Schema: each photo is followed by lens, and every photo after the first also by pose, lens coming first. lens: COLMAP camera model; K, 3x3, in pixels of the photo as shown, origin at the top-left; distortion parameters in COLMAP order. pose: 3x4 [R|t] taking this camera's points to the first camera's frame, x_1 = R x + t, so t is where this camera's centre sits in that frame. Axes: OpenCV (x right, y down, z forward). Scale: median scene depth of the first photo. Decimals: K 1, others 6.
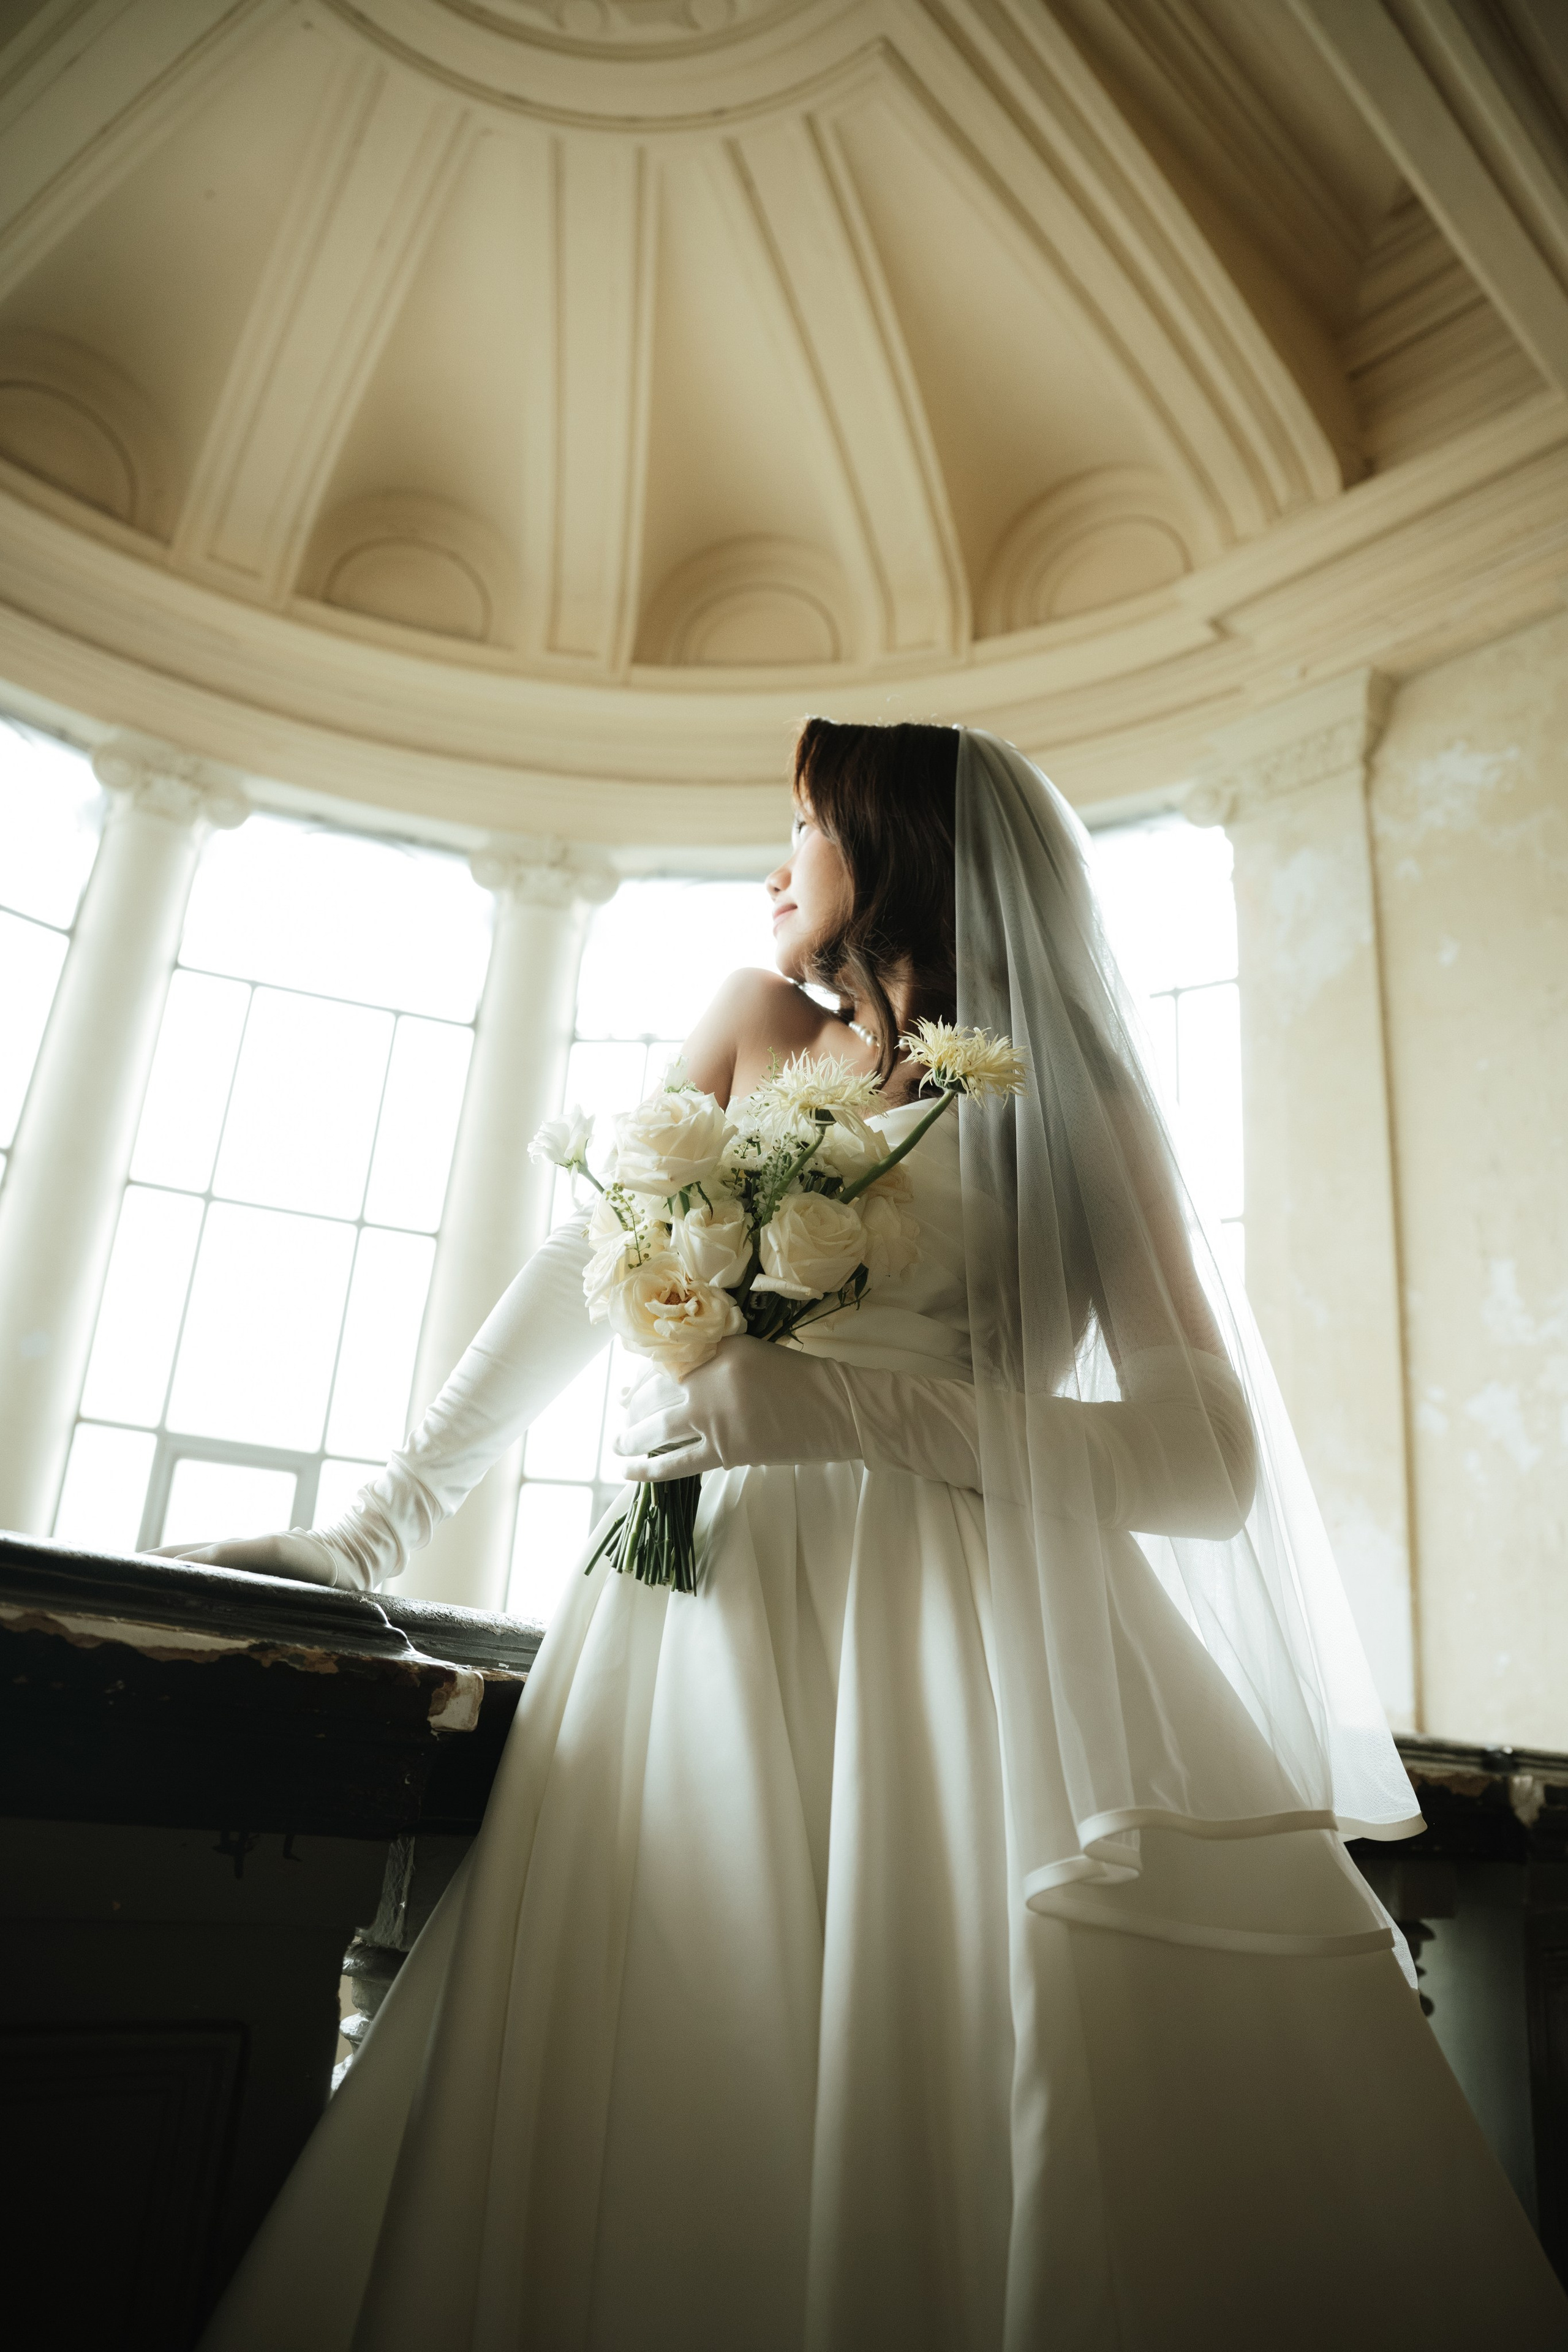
lens RADIAL K [[1639.8, 0, 789.2], [0, 1639.8, 1164.6], [0, 0, 1]] dist [-0.127762, 0.081666]
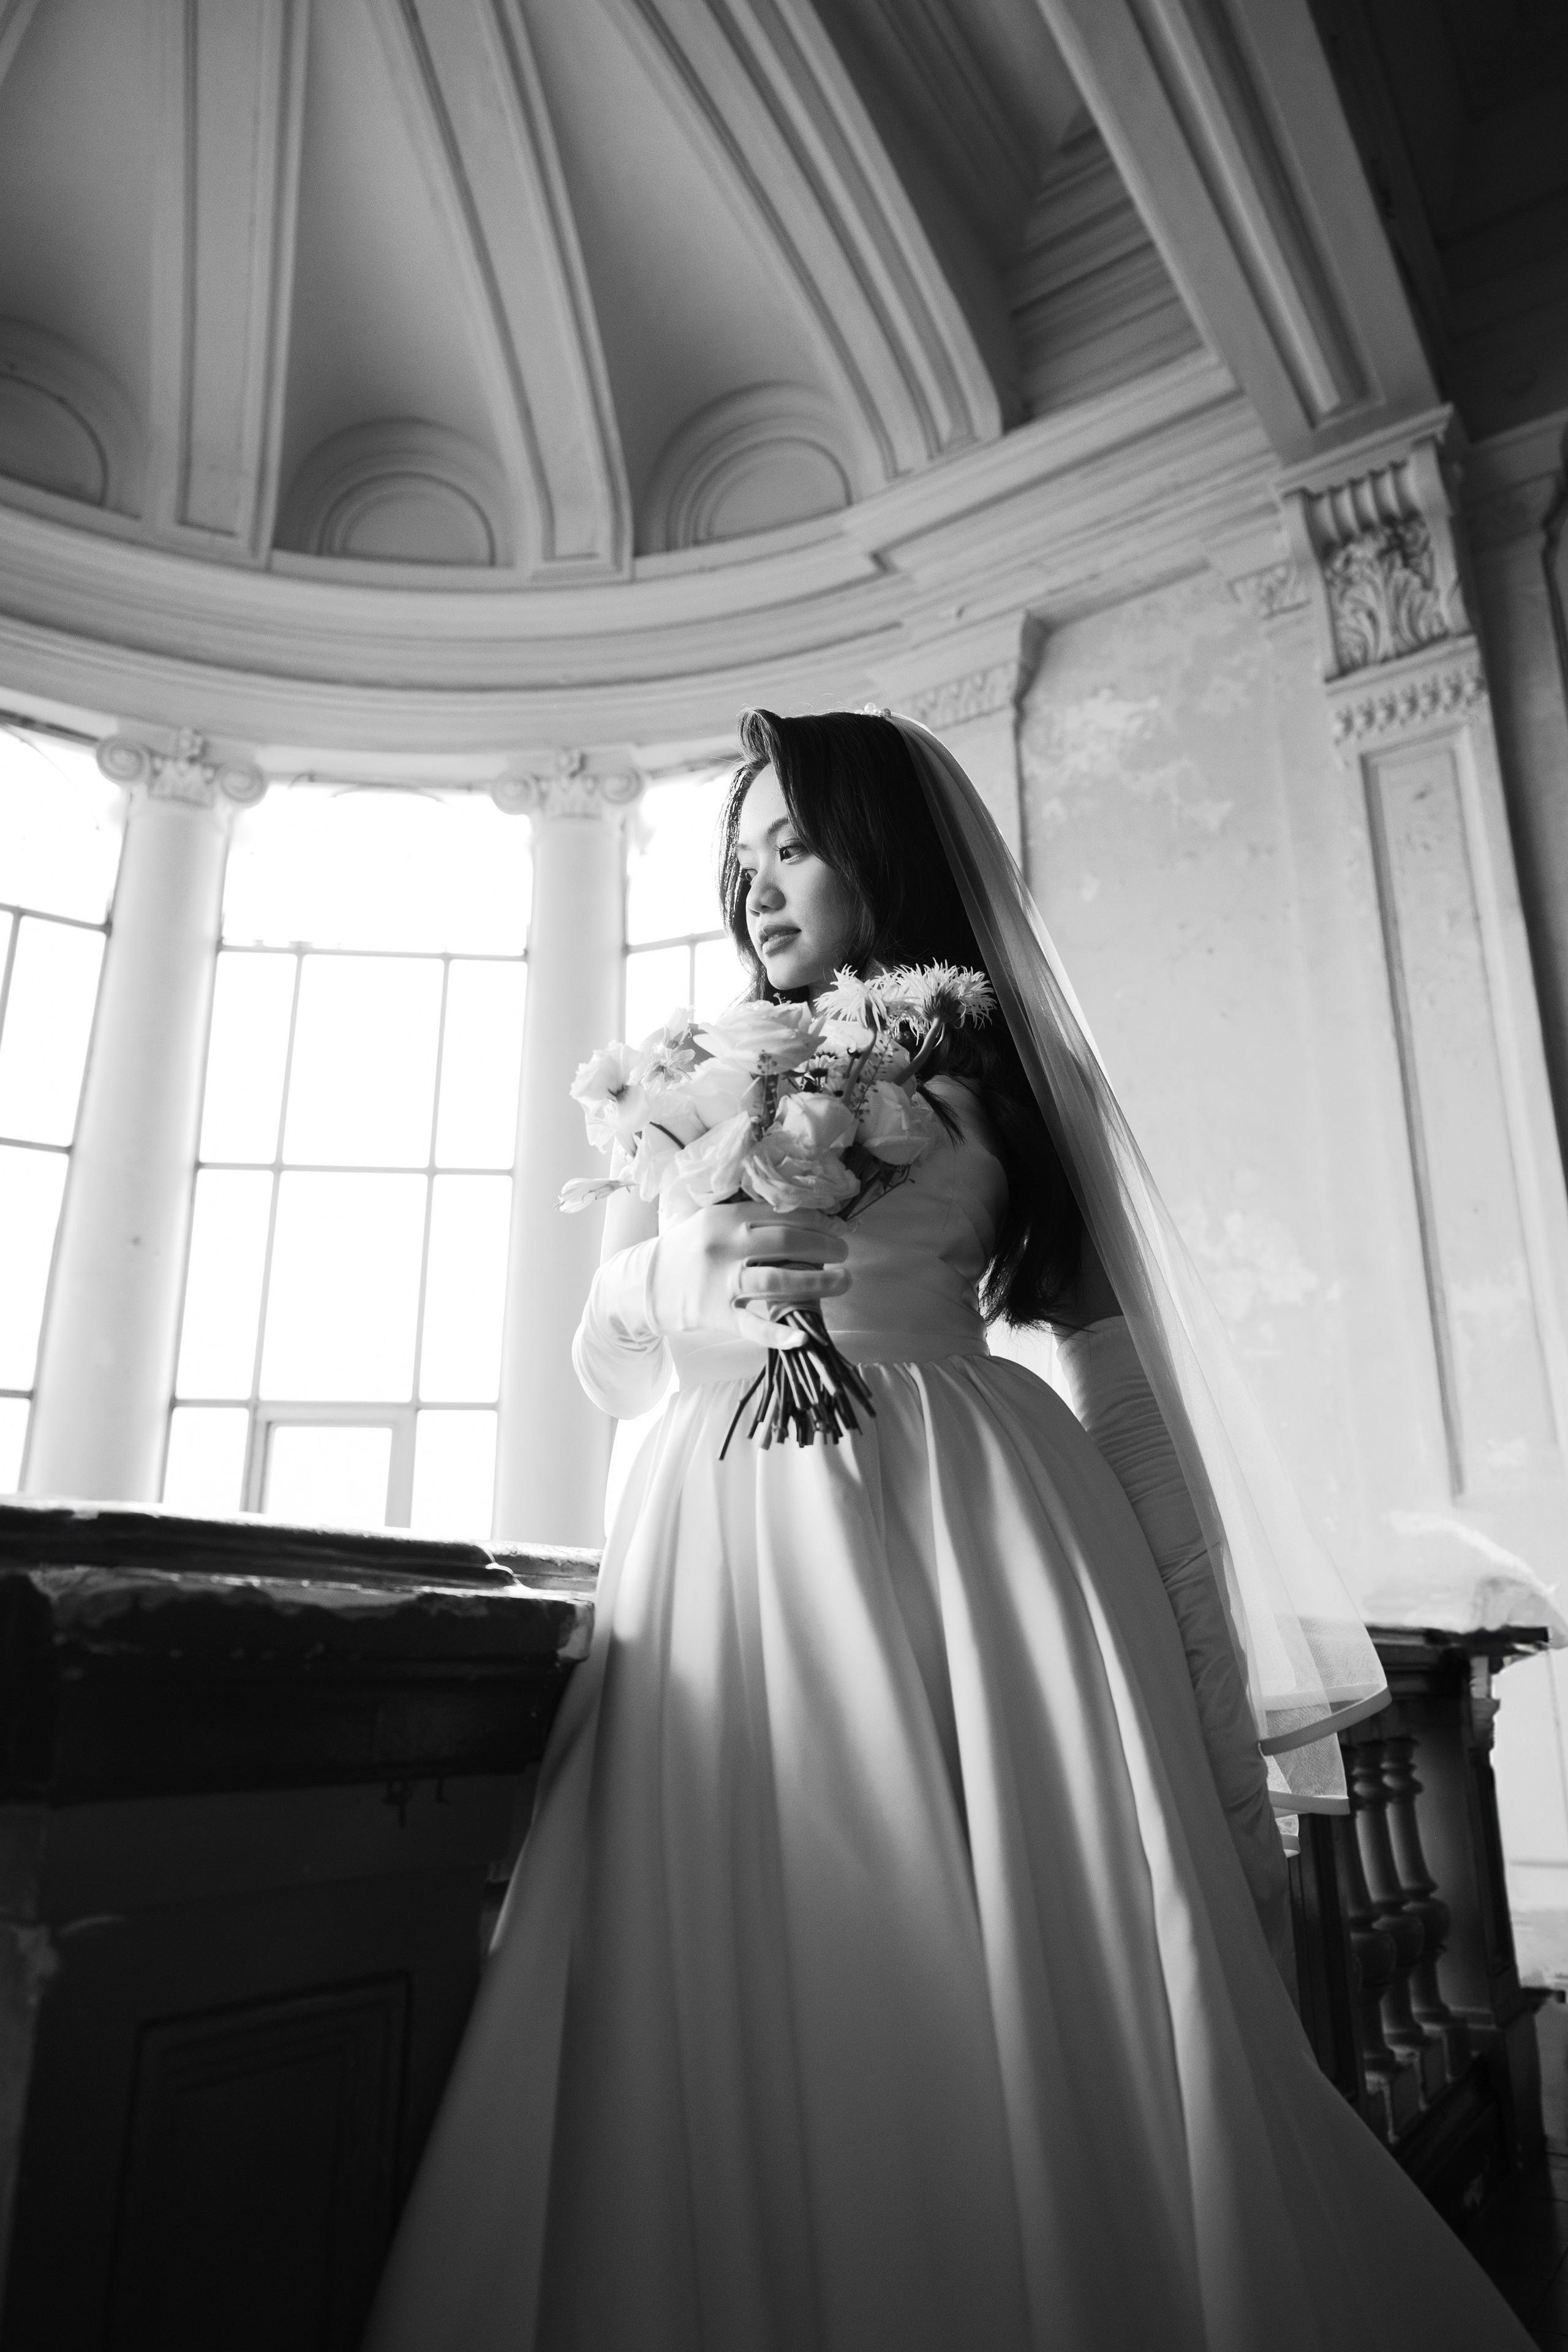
lens RADIAL K [[1603.0, 0, 791.3], [0, 1603.0, 1170.5], [0, 0, 1]] dist [0.003917, 0.004586]
pose [[0.969188, -0.004876, 0.246275, -0.045055], [-0.009929, 0.998218, 0.058840, -0.004560], [-0.246123, -0.059473, 0.967412, -0.004875]]
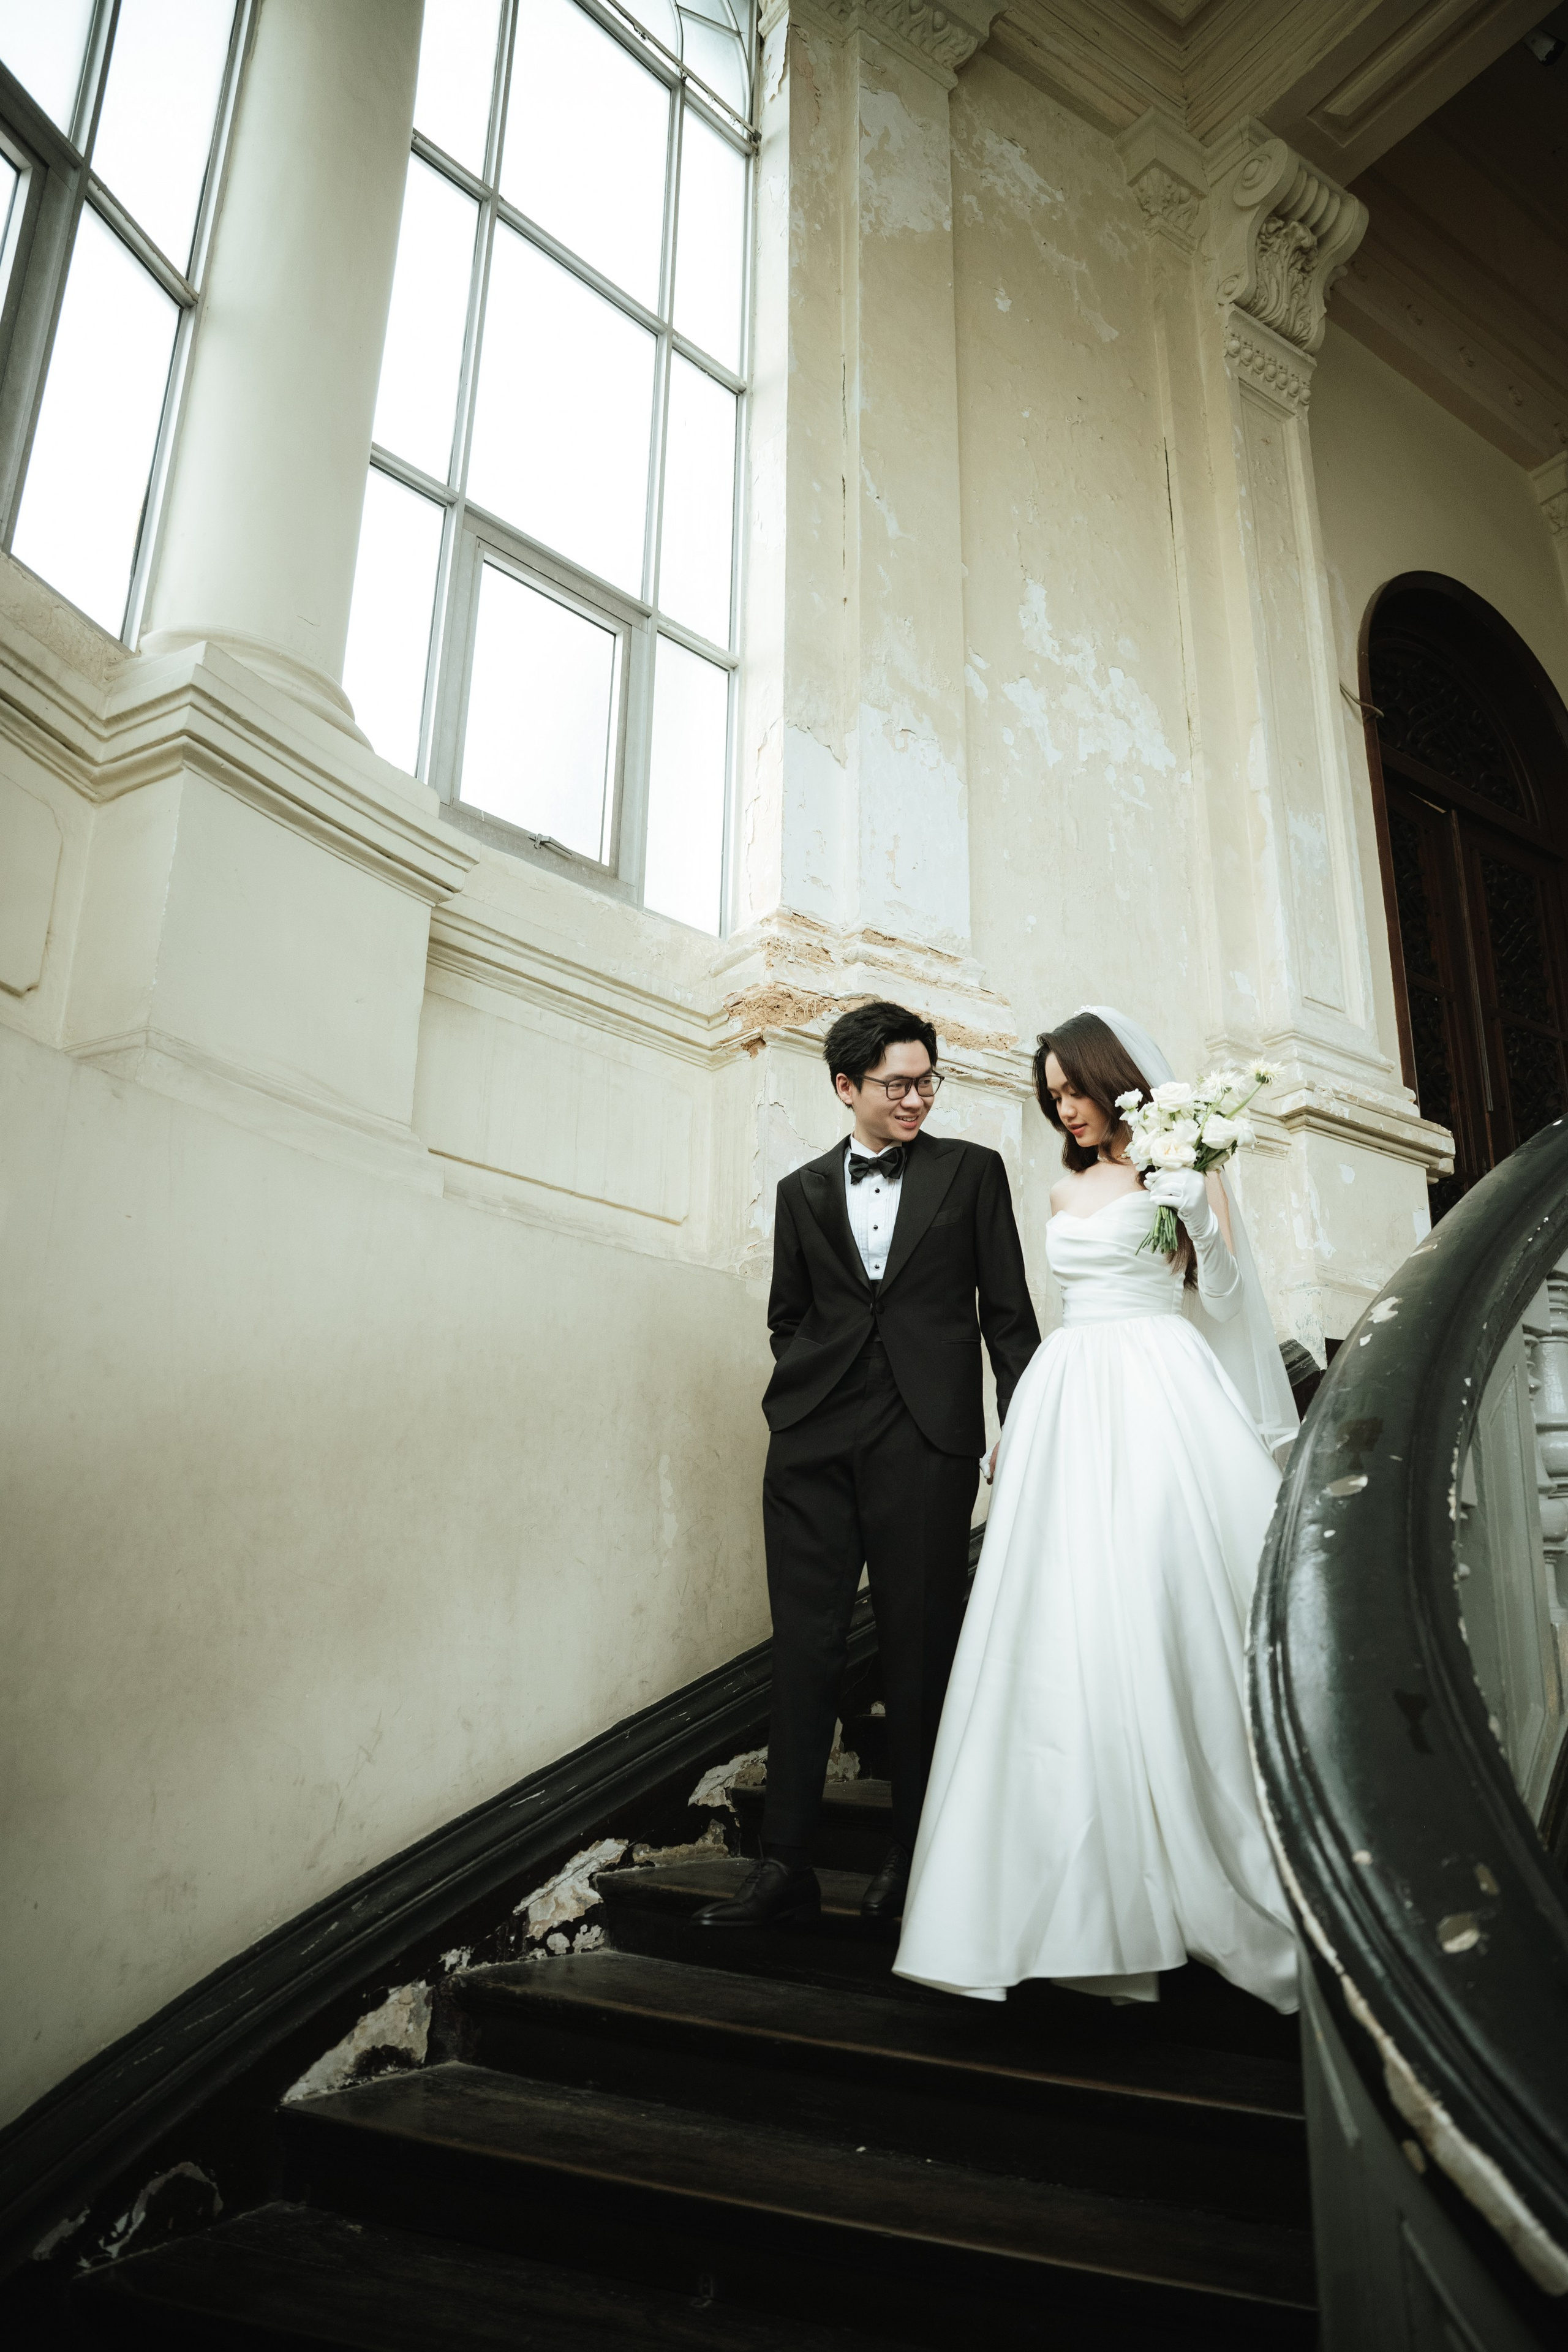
lens RADIAL K [[1639.8, 0, 800.4], [0, 1639.8, 1158.2], [0, 0, 1]] dist [-0.127762, 0.081666]
pose [[0.150516, 0.216008, 0.964721, -0.400826], [-0.352479, 0.923431, -0.151769, 0.496881], [-0.923636, -0.317200, 0.215129, 0.656333]]
